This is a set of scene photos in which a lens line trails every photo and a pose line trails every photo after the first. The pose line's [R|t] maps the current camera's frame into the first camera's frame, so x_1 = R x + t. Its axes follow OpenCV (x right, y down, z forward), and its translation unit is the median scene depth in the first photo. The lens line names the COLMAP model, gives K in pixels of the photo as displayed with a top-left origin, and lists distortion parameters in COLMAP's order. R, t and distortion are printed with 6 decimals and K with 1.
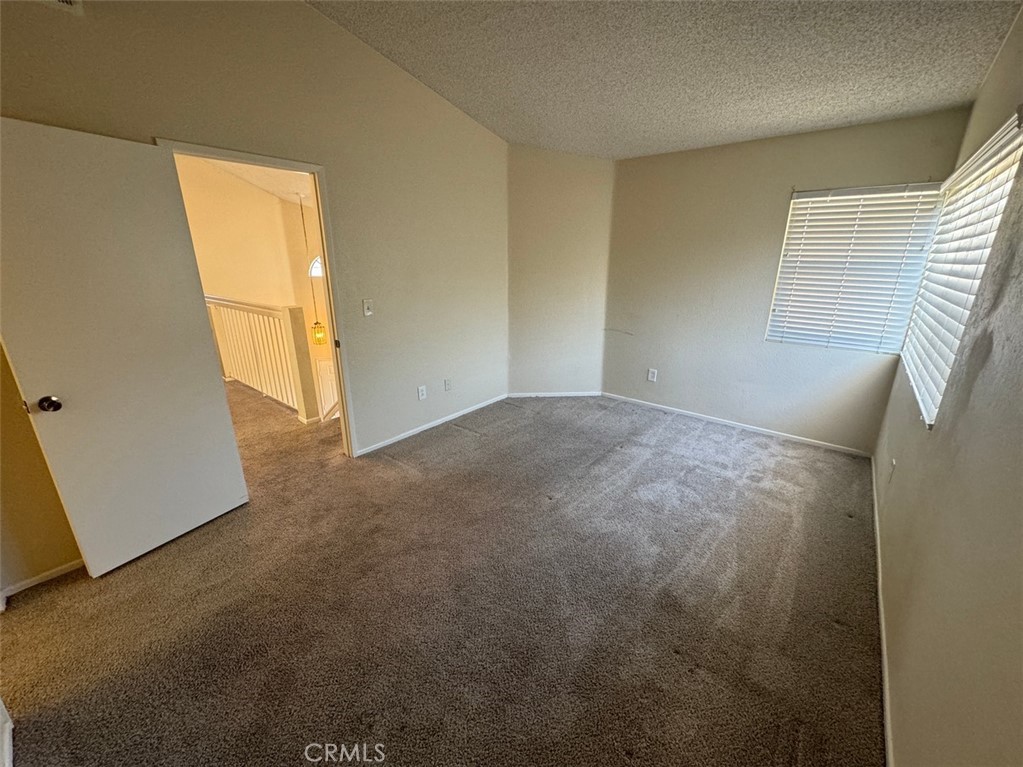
lens RADIAL K [[407.5, 0, 511.2], [0, 407.5, 382.6], [0, 0, 1]] dist [-0.001793, 0.000335]
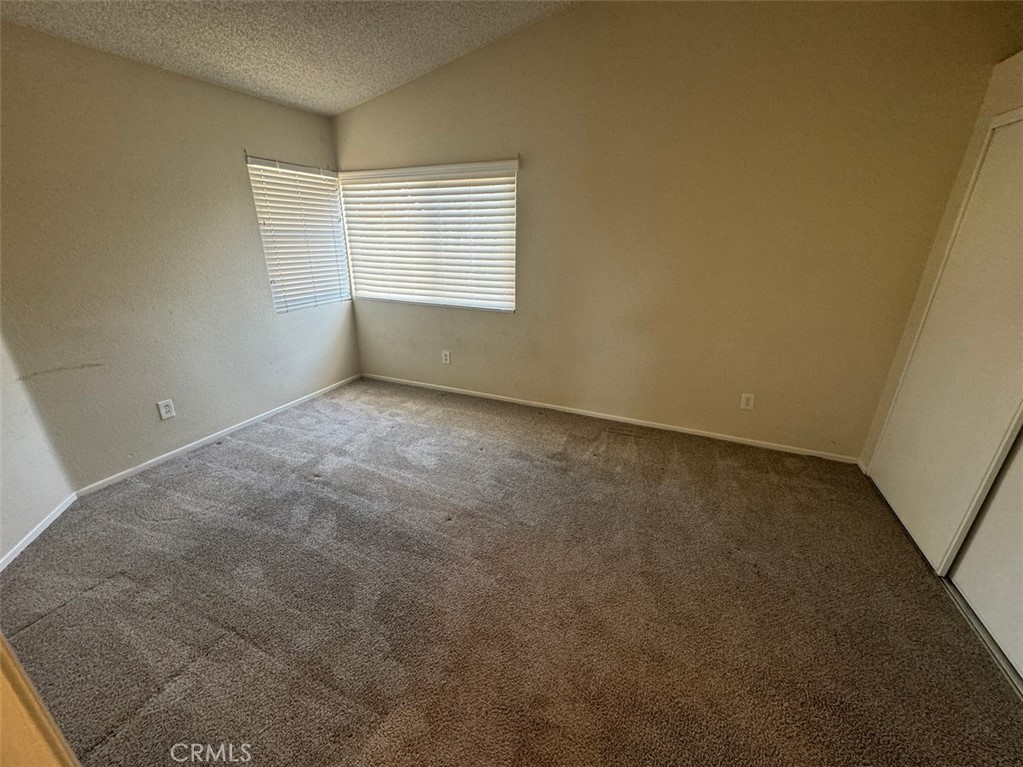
lens RADIAL K [[407.5, 0, 511.2], [0, 407.5, 382.6], [0, 0, 1]] dist [-0.001793, 0.000335]
pose [[-0.276267, -0.342778, 0.897875, -0.490704], [0.273779, 0.867458, 0.415405, -0.227197], [-0.921261, 0.360582, -0.145805, 0.734761]]
